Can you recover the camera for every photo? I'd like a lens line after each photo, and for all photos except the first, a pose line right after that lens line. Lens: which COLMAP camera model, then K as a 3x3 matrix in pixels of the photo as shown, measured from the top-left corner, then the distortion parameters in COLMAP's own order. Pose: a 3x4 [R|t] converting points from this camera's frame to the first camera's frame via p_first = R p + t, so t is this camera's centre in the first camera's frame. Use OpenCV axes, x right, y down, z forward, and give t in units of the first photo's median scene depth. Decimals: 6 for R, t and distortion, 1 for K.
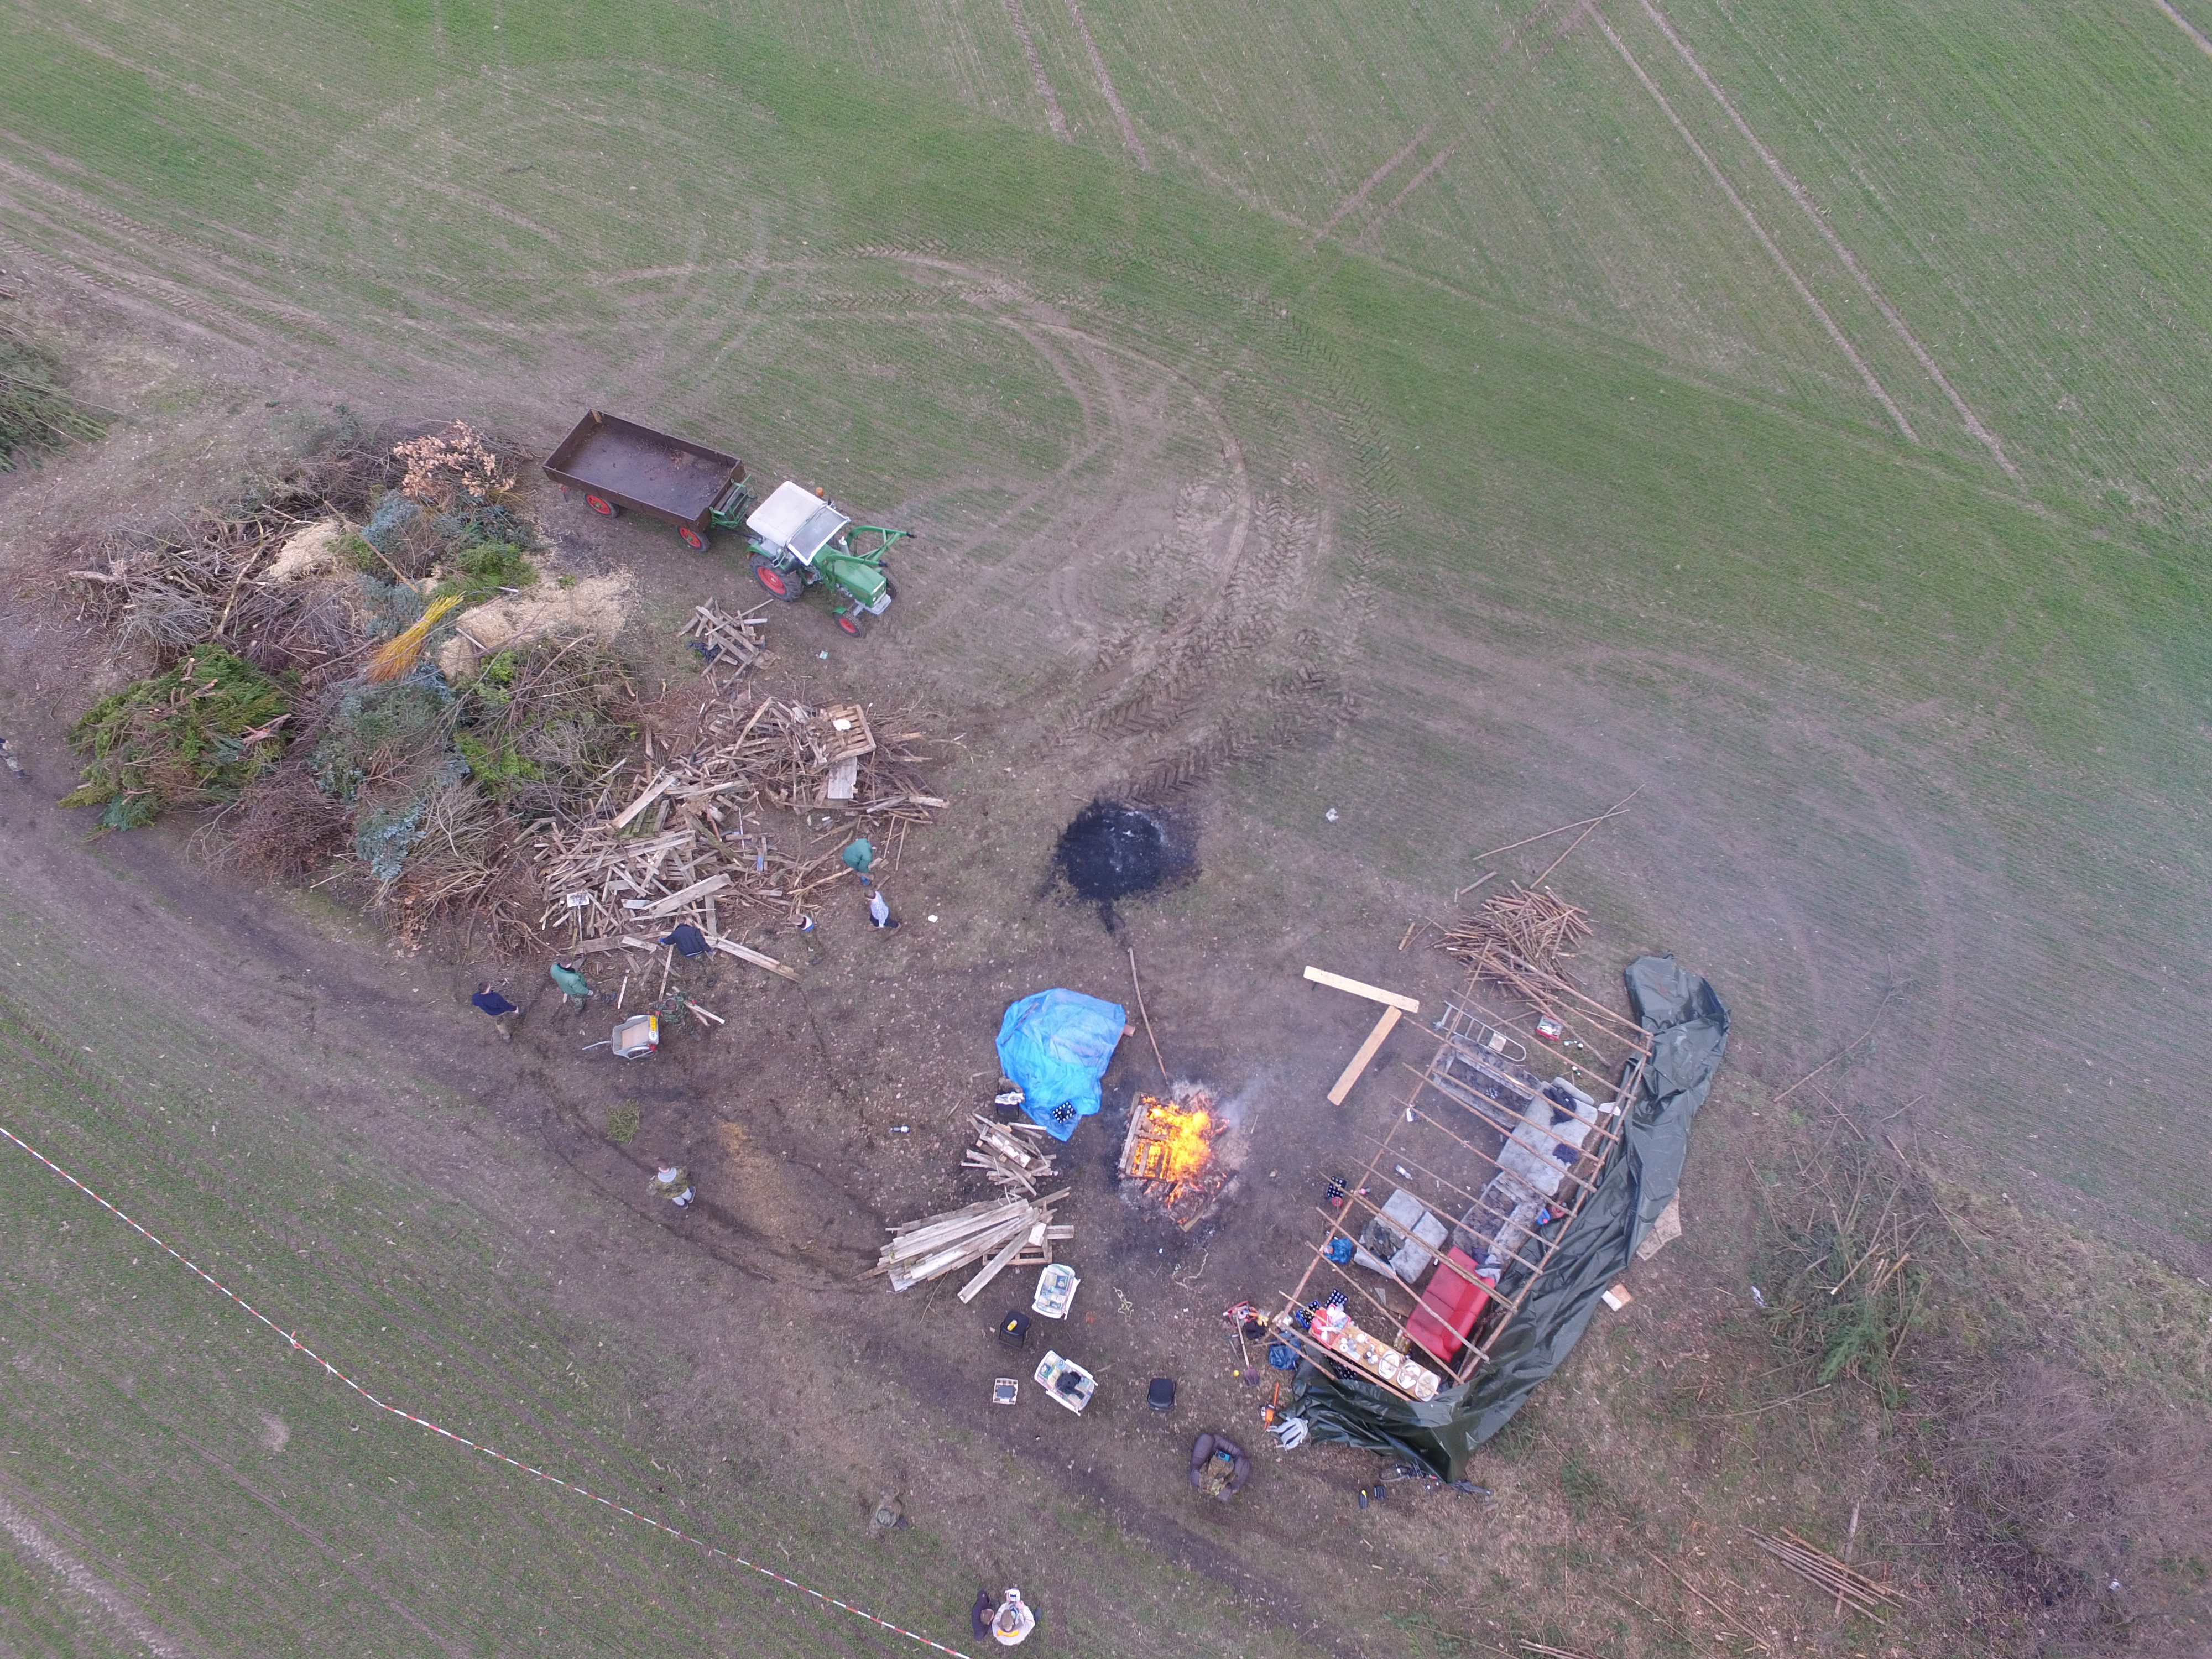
lens RADIAL K [[1276.9, 0, 1110.7], [0, 1276.9, 850.3], [0, 0, 1]] dist [-0.014983, 0.017494]
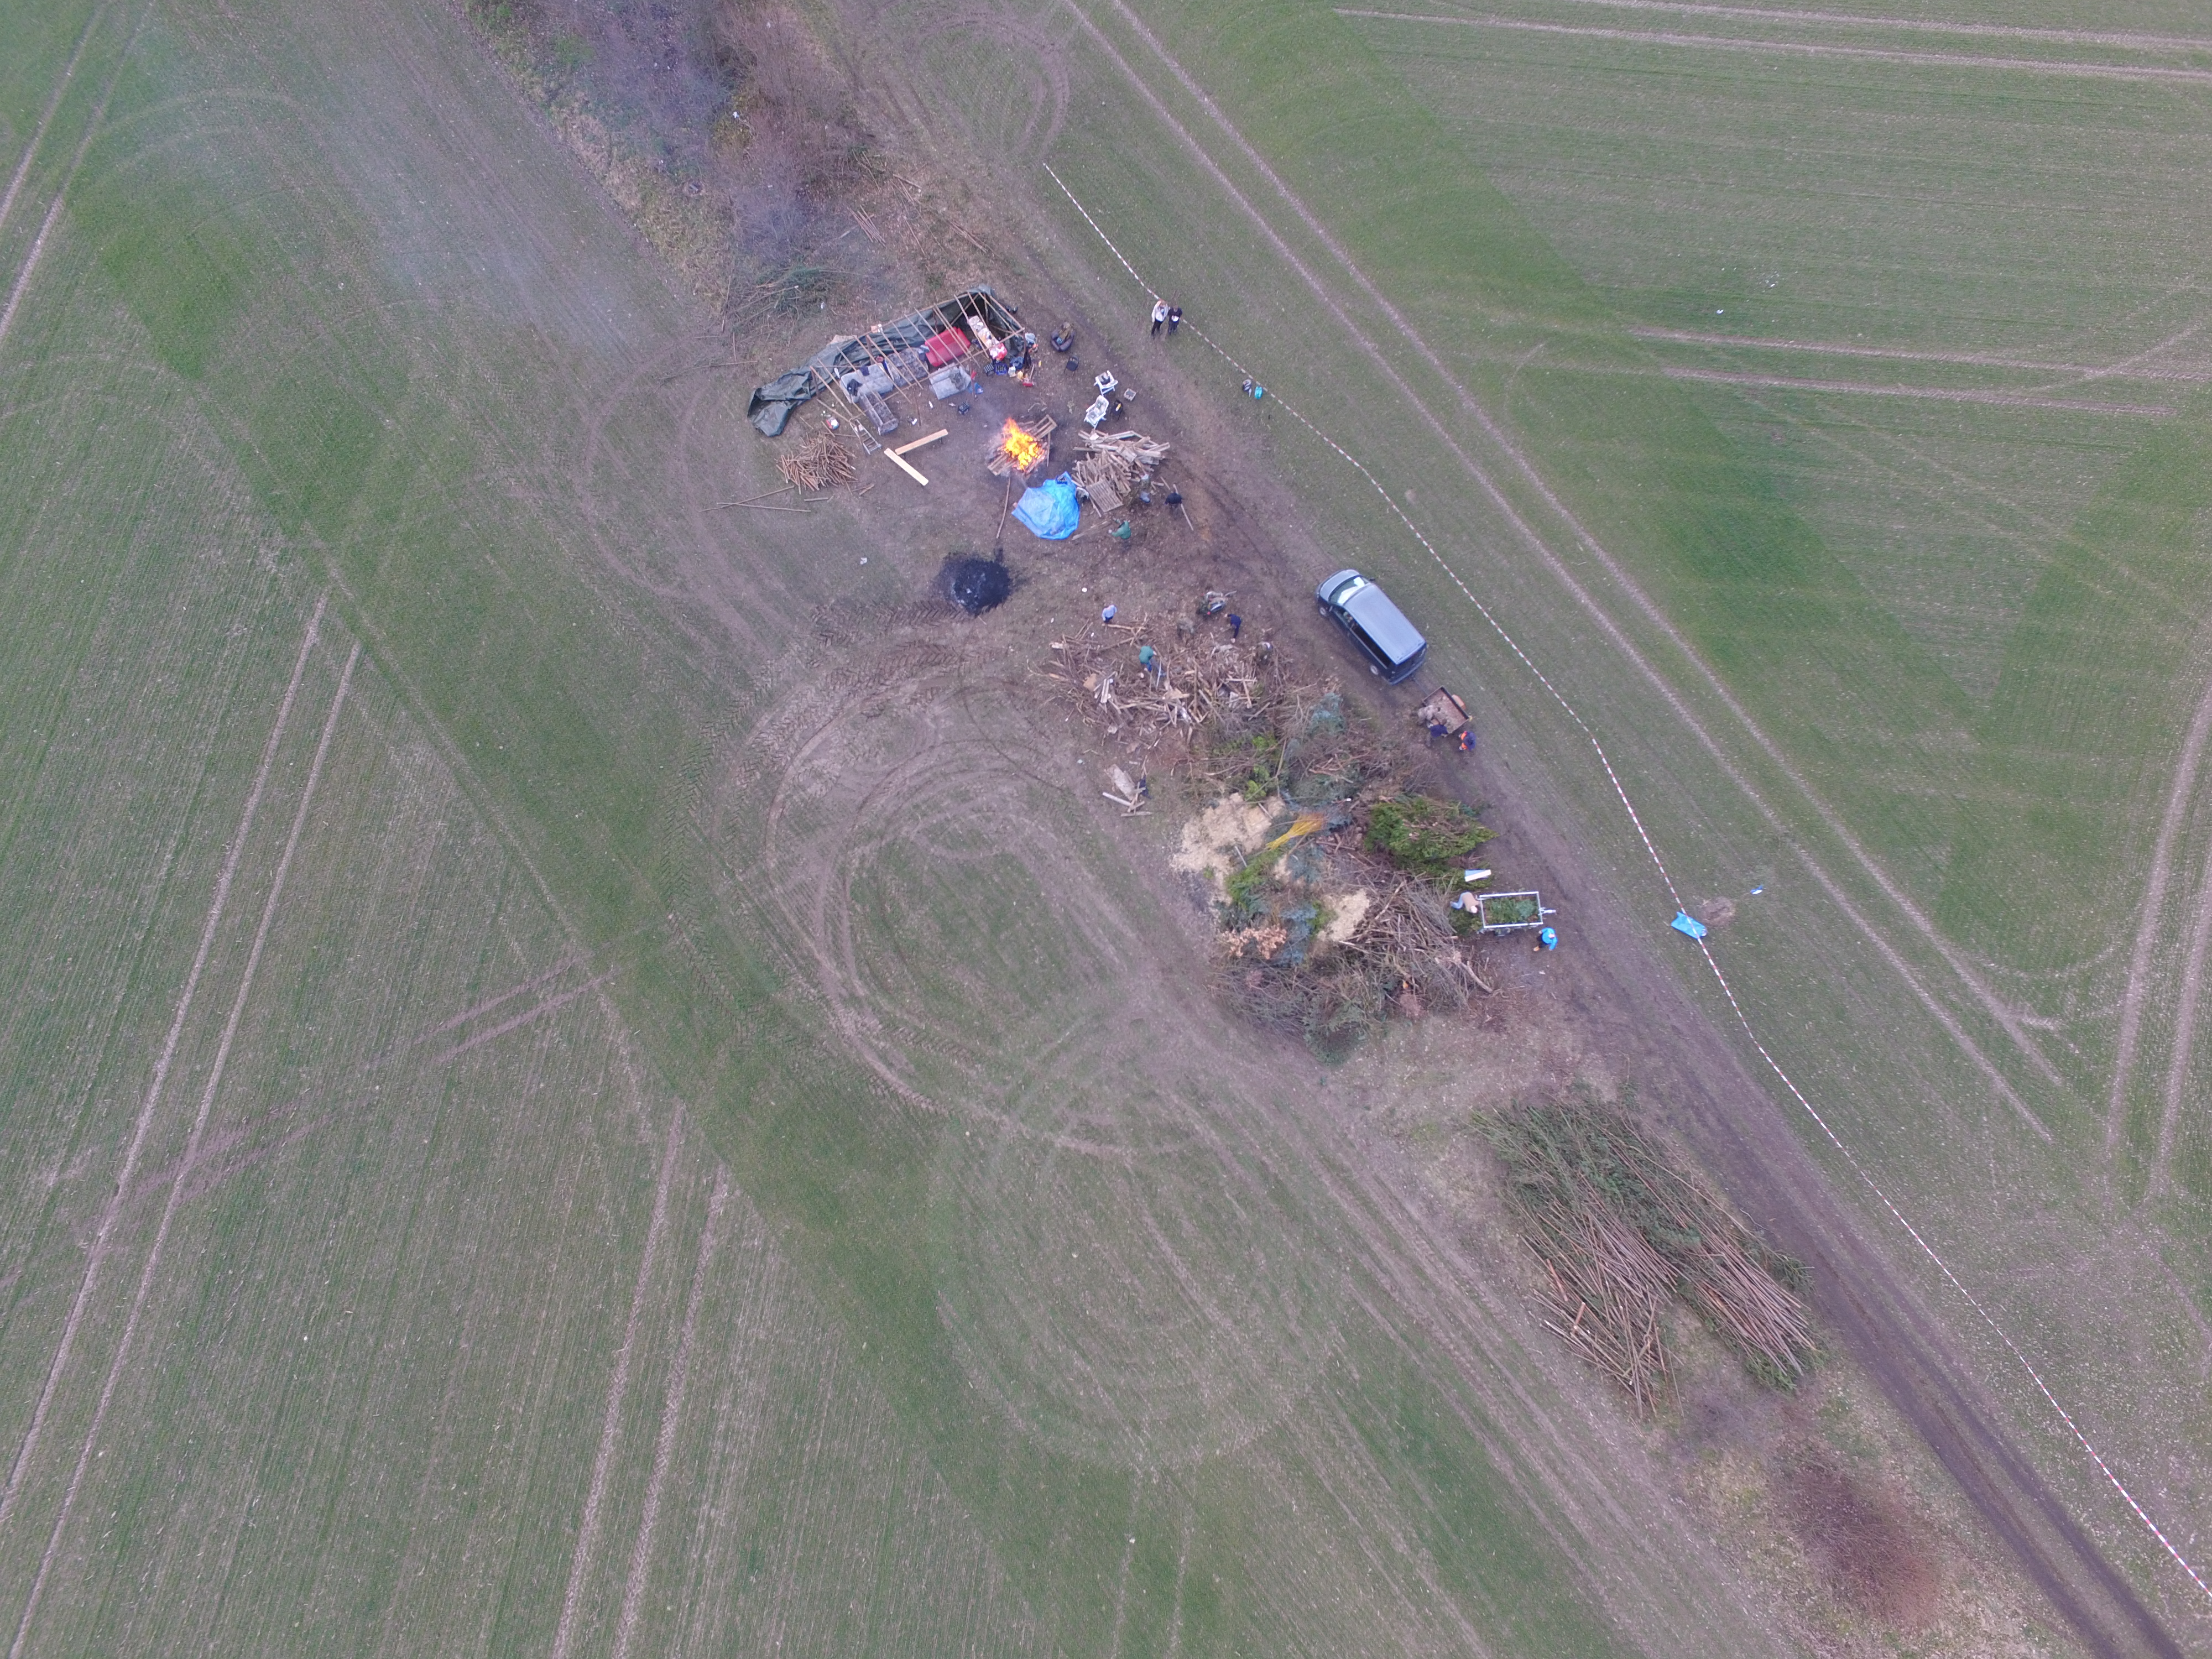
lens RADIAL K [[1276.9, 0, 1114.8], [0, 1276.9, 824.7], [0, 0, 1]] dist [-0.014983, 0.017494]
pose [[-0.912804, -0.404735, 0.054571, -0.404810], [0.334606, -0.664557, 0.668134, -1.360486], [-0.234152, 0.628135, 0.742037, -0.215061]]
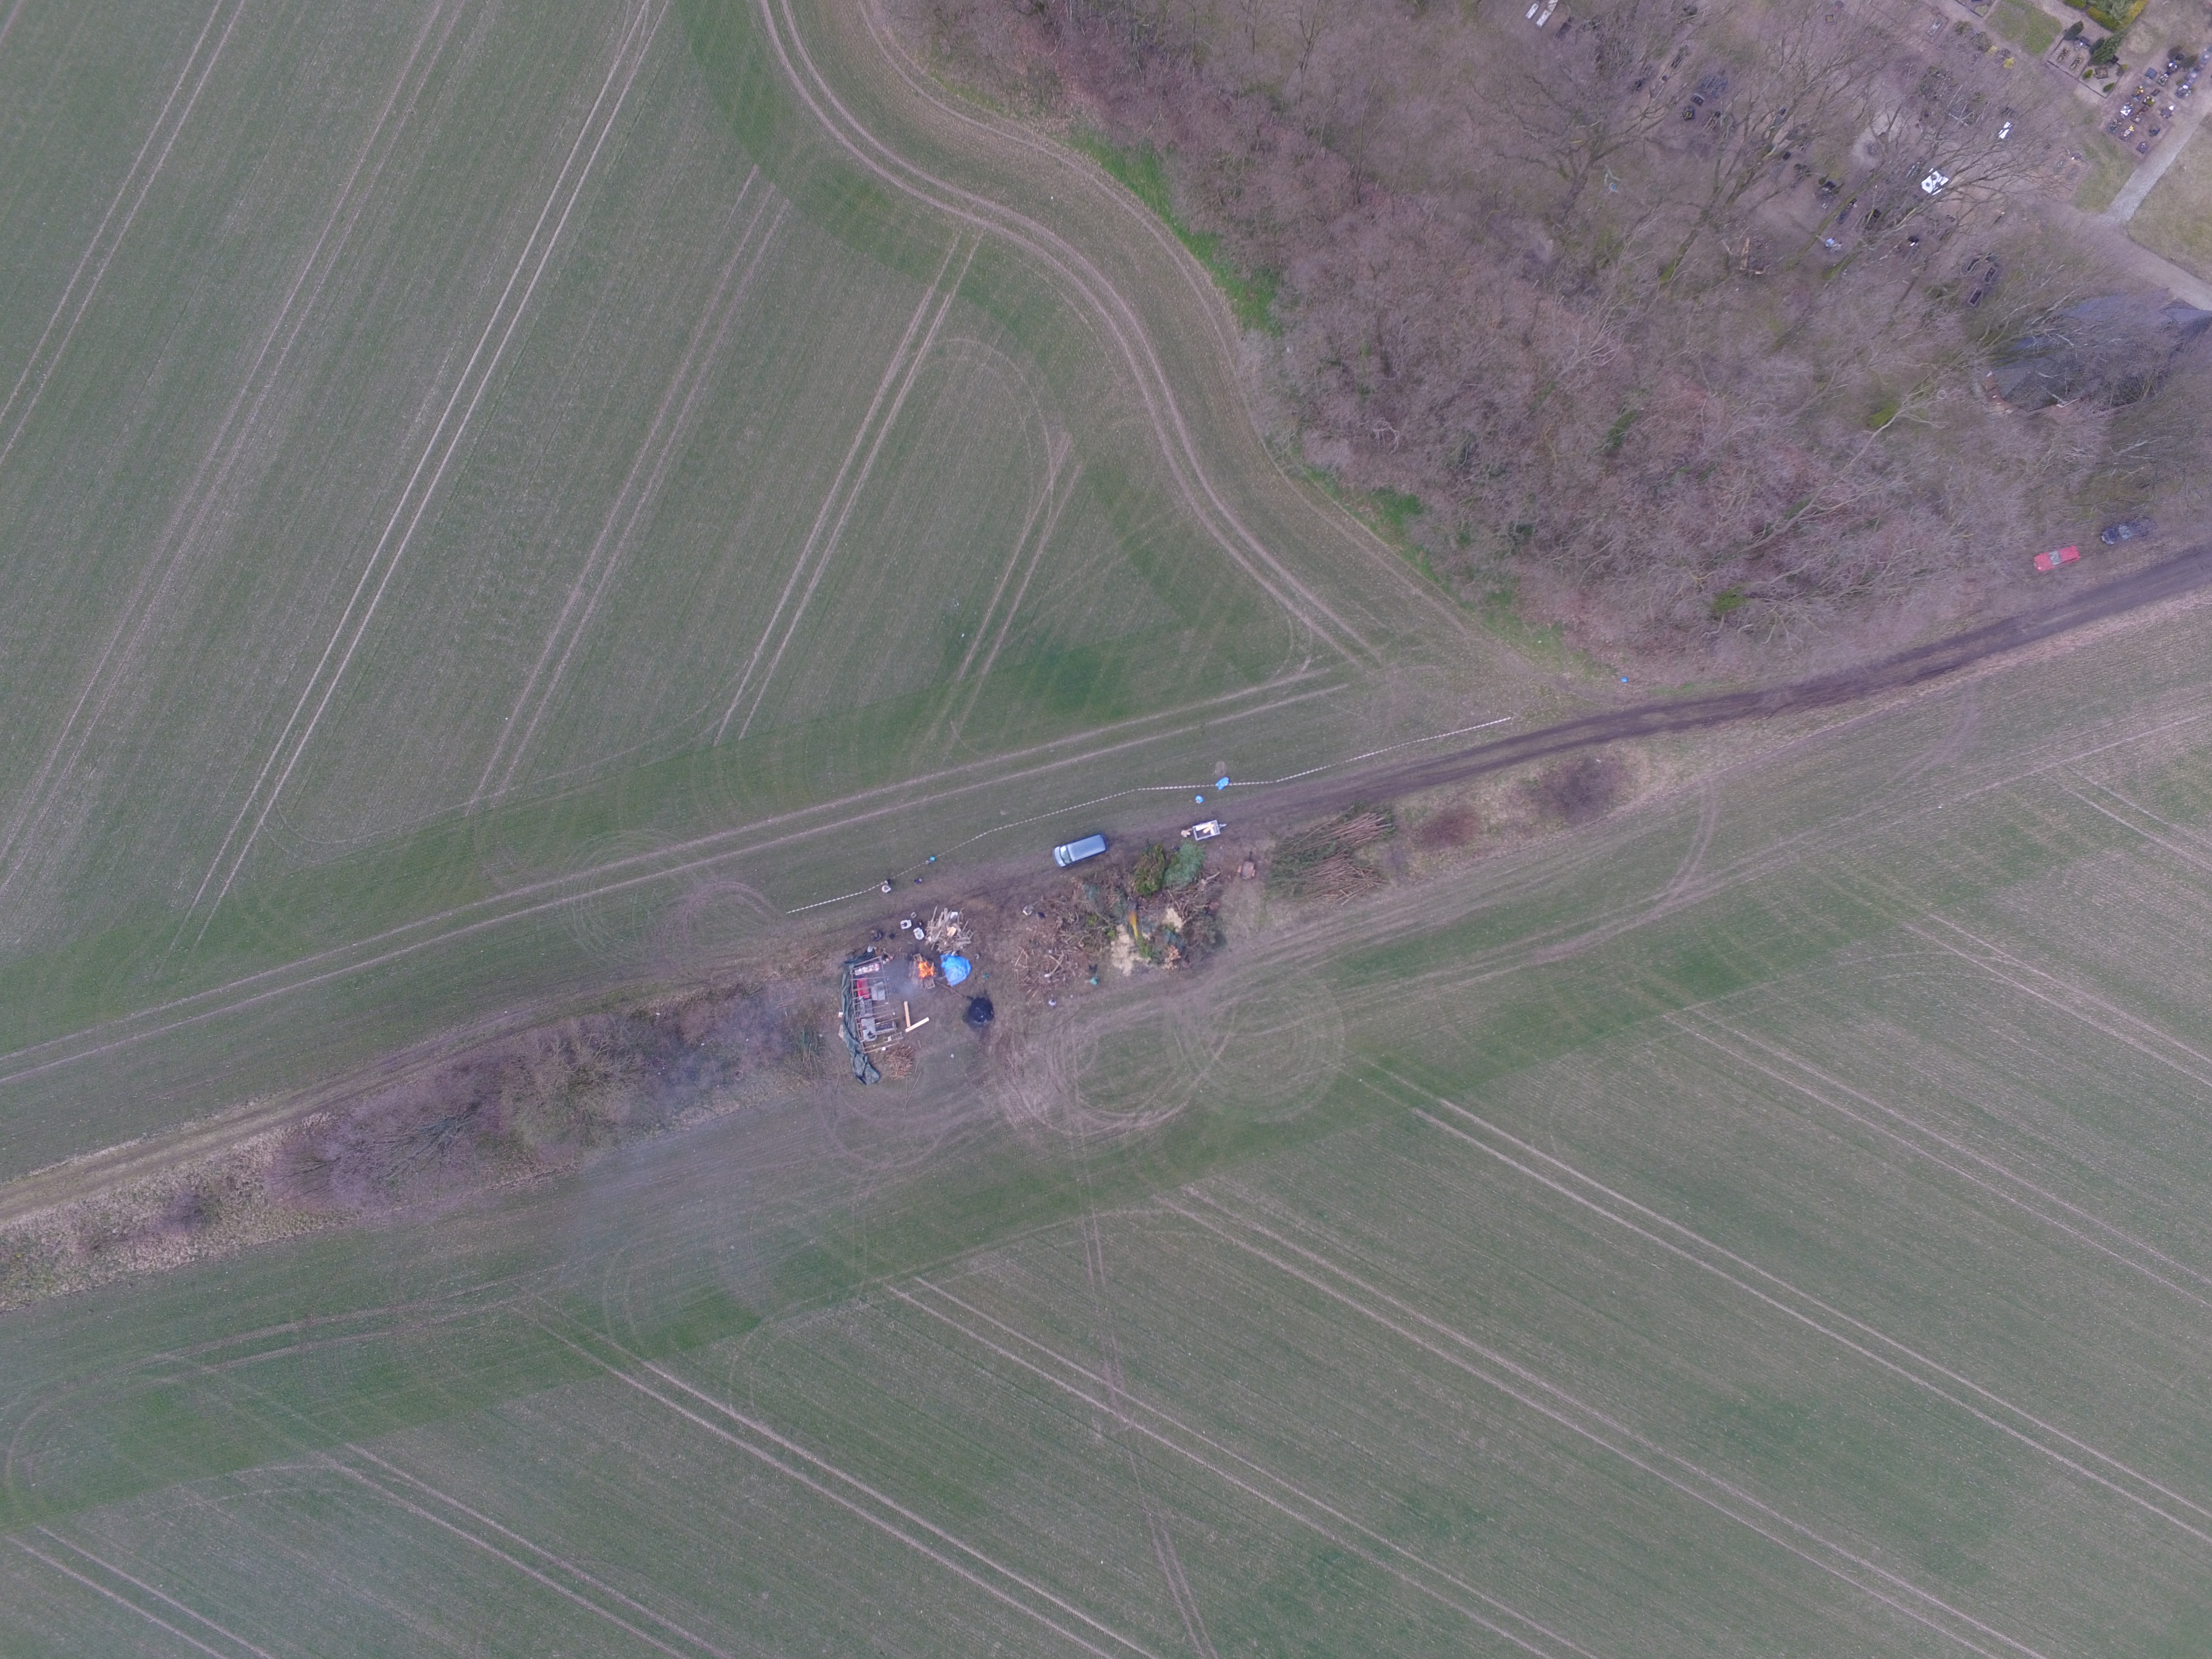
lens RADIAL K [[1276.9, 0, 1111.3], [0, 1276.9, 821.4], [0, 0, 1]] dist [-0.014983, 0.017494]
pose [[-0.694390, 0.714202, -0.087964, -0.361456], [-0.644893, -0.563399, 0.516424, -2.038108], [0.319273, 0.415327, 0.851803, -2.650713]]
